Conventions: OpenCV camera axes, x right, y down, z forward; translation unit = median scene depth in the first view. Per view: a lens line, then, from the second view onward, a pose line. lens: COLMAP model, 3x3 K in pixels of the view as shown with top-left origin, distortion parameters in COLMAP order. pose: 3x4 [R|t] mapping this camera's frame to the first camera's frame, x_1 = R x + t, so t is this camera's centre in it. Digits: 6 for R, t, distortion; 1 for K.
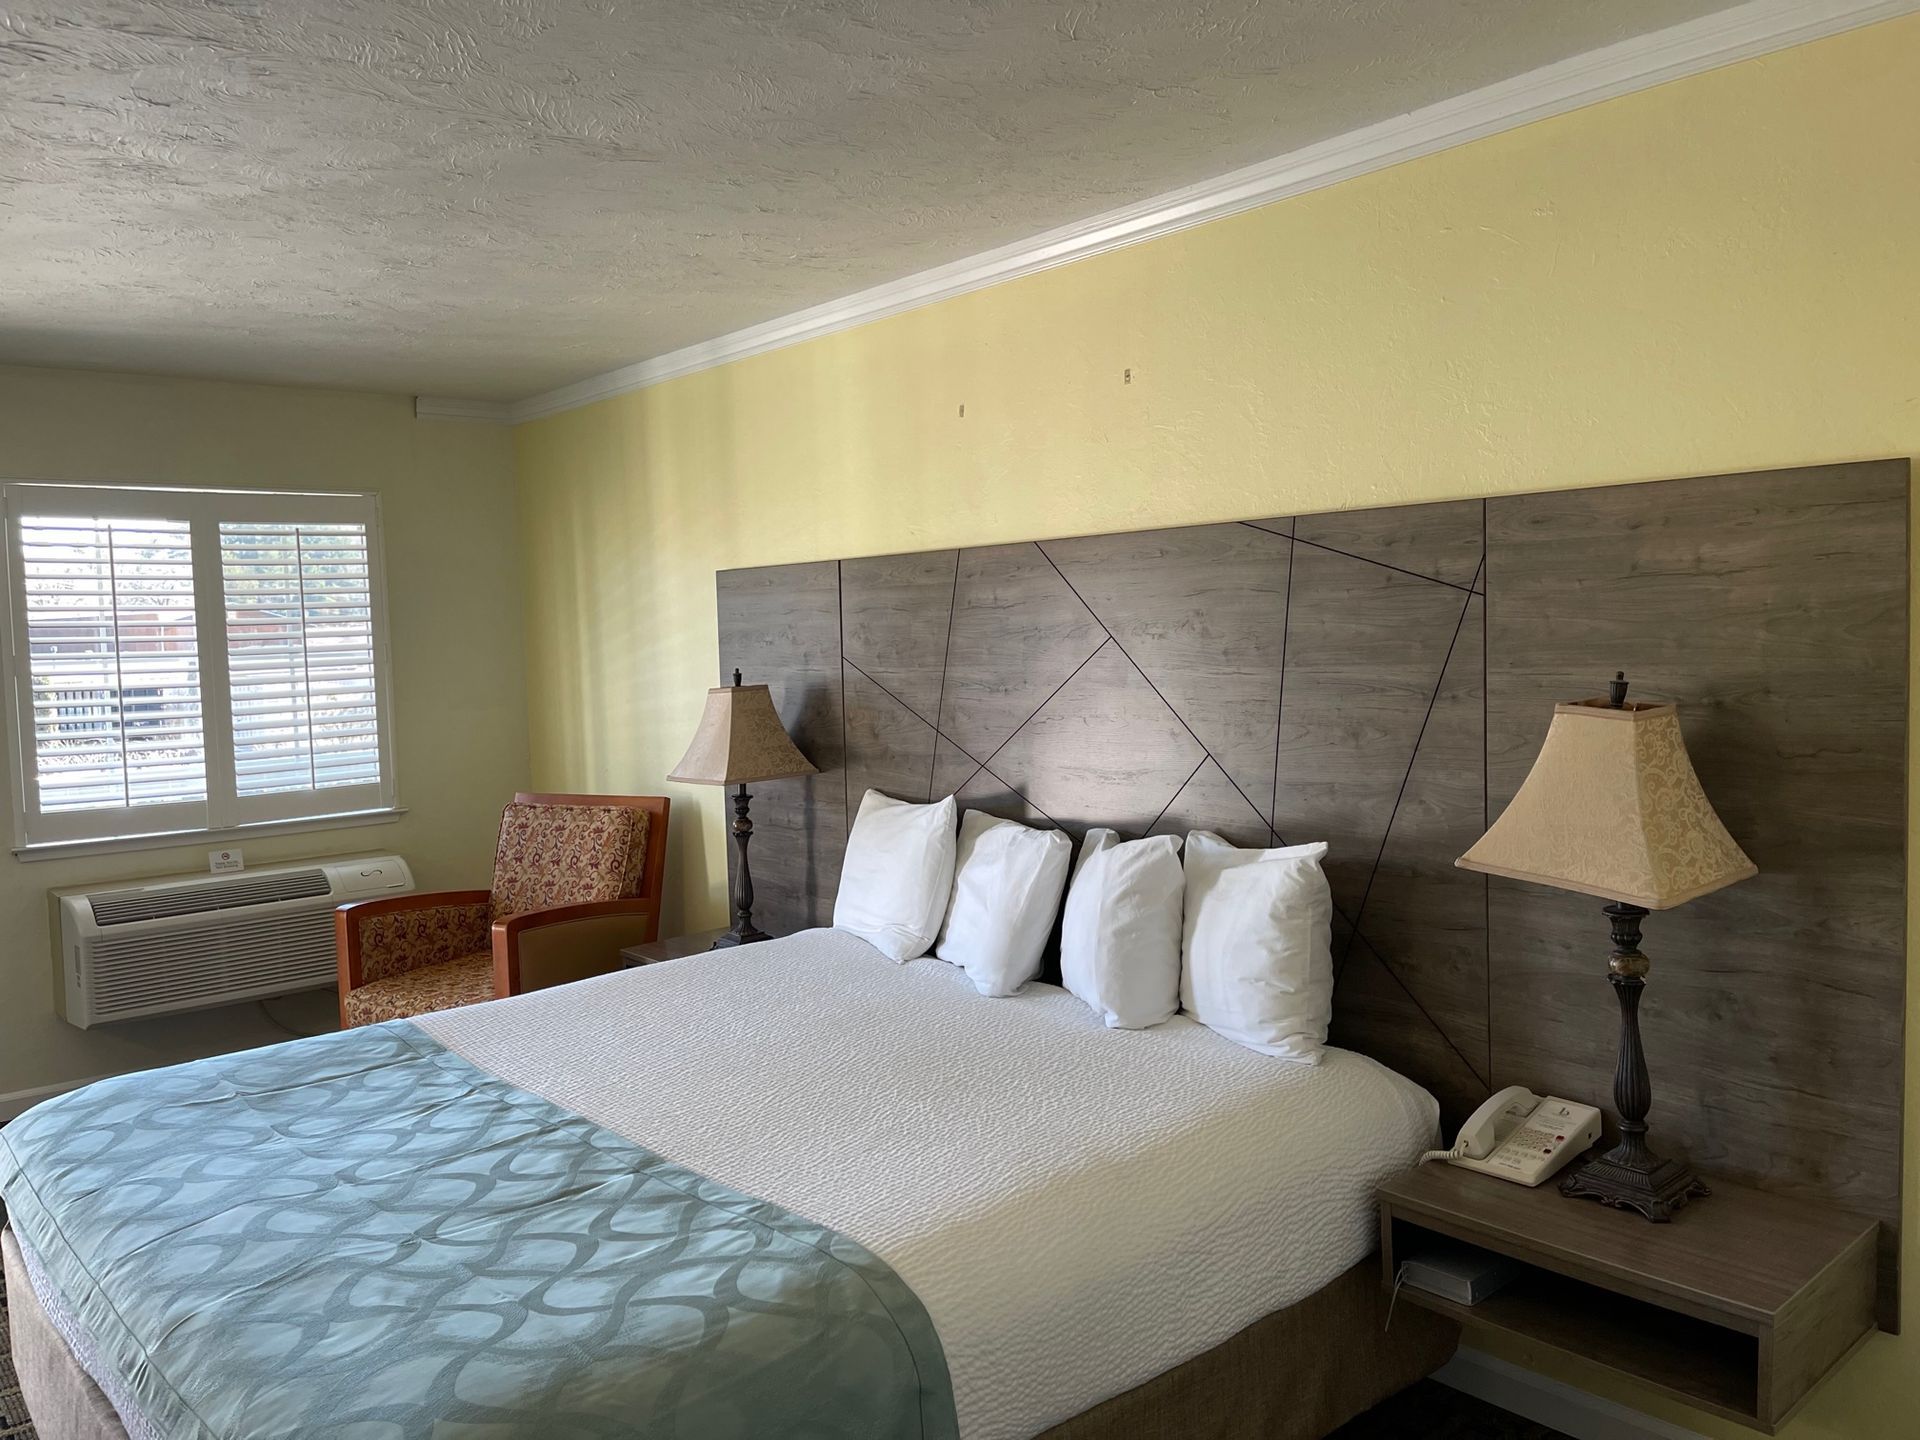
lens RADIAL K [[1435.6, 0, 948.5], [0, 1435.6, 723.3], [0, 0, 1]] dist [-0.021007, -0.007901]
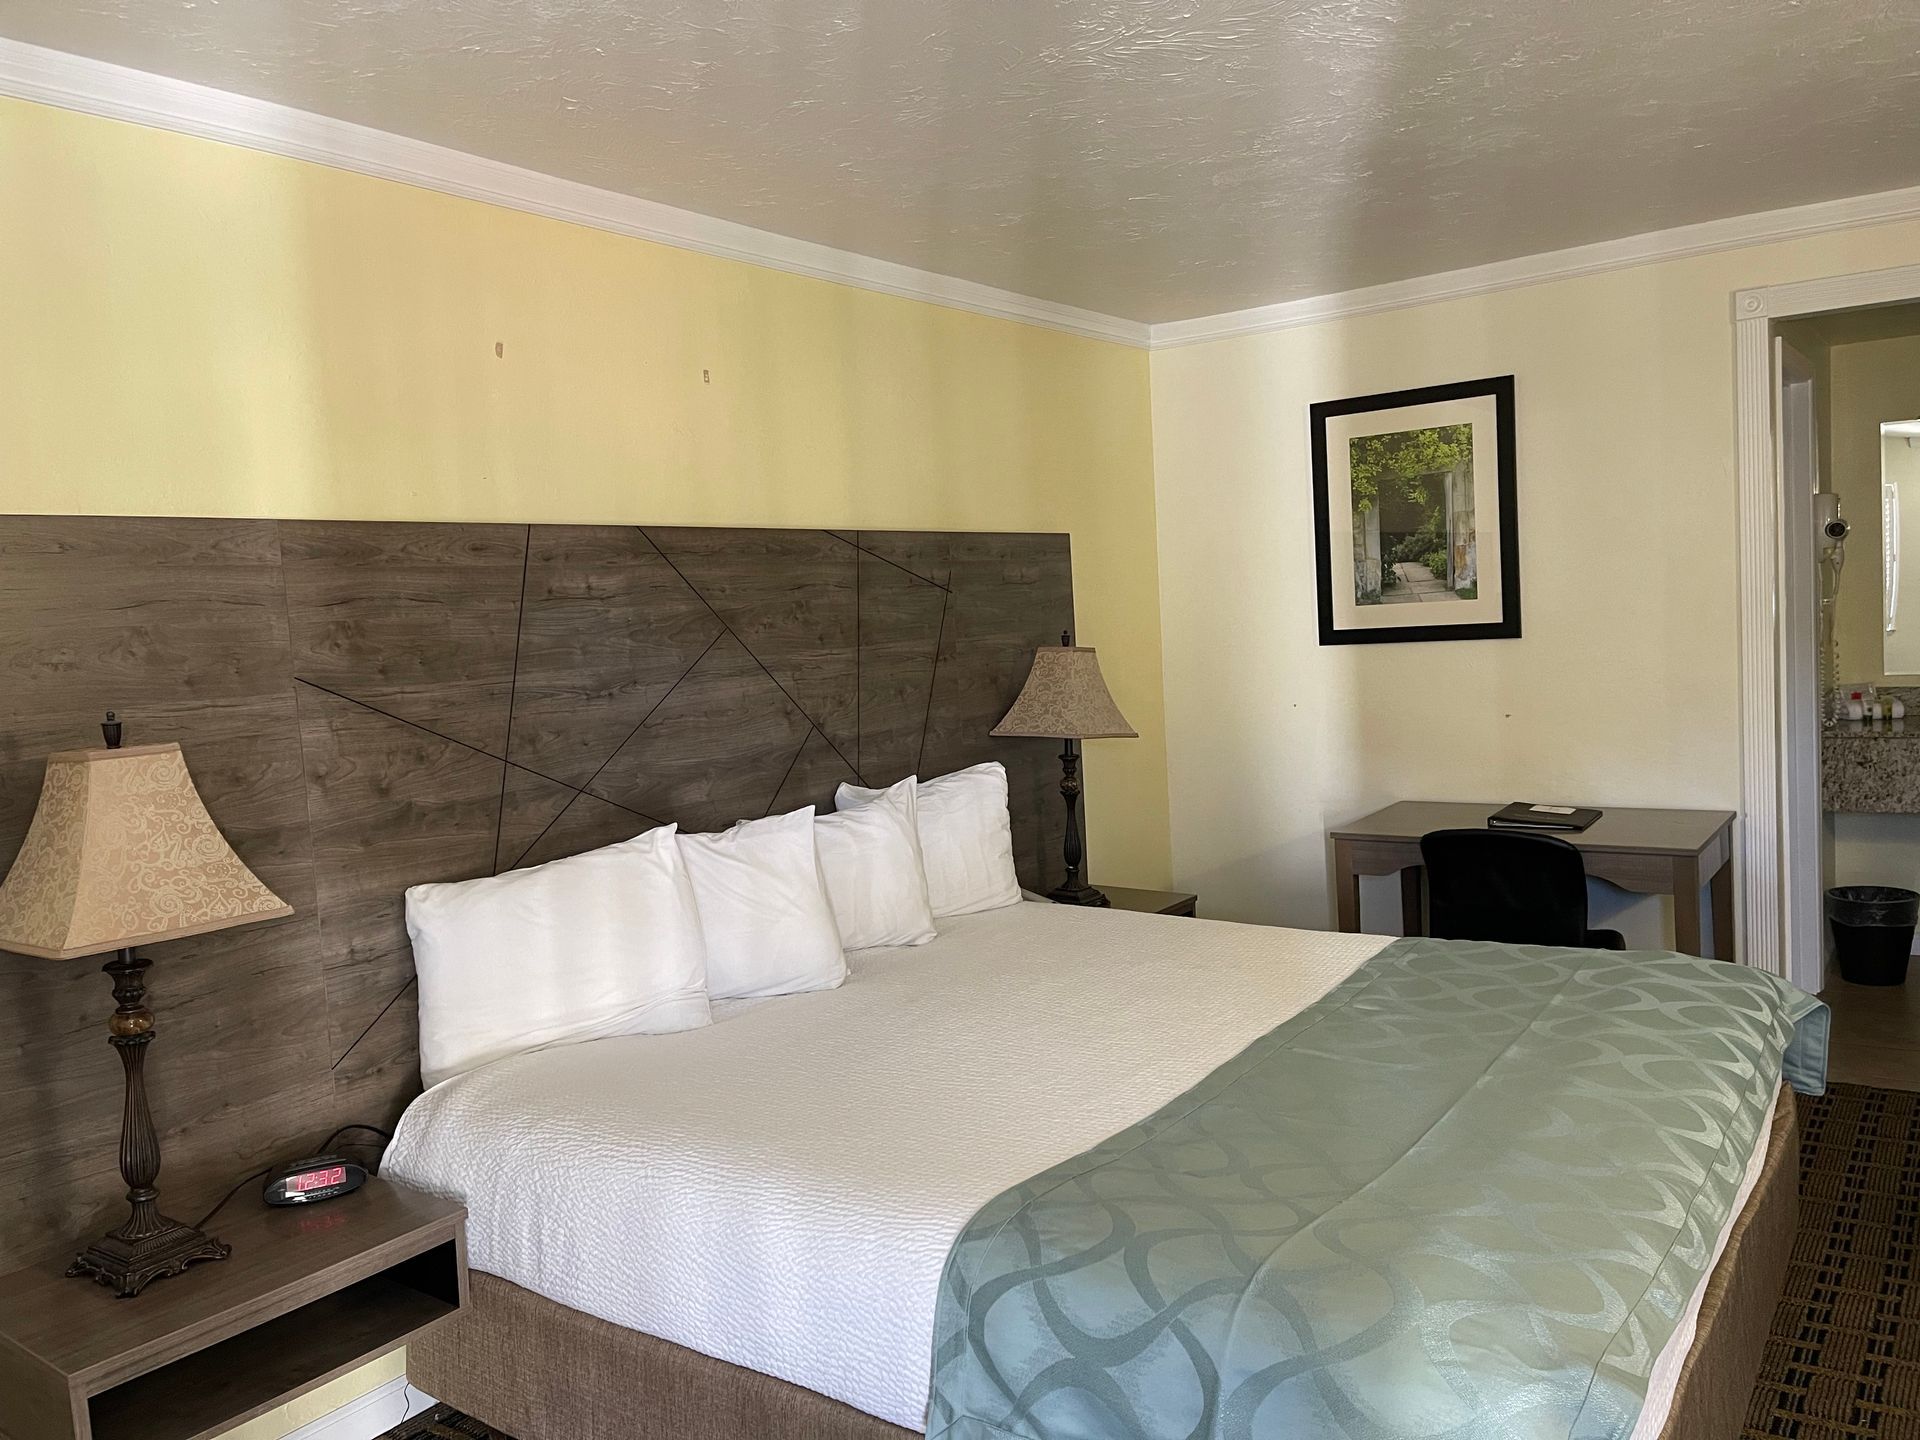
lens RADIAL K [[1435.6, 0, 947.3], [0, 1435.6, 726.1], [0, 0, 1]] dist [-0.021007, -0.007901]
pose [[-0.243092, -0.037757, 0.969268, -0.838209], [0.122510, 0.990045, 0.069292, -0.039004], [-0.962236, 0.135589, -0.236047, 1.004133]]
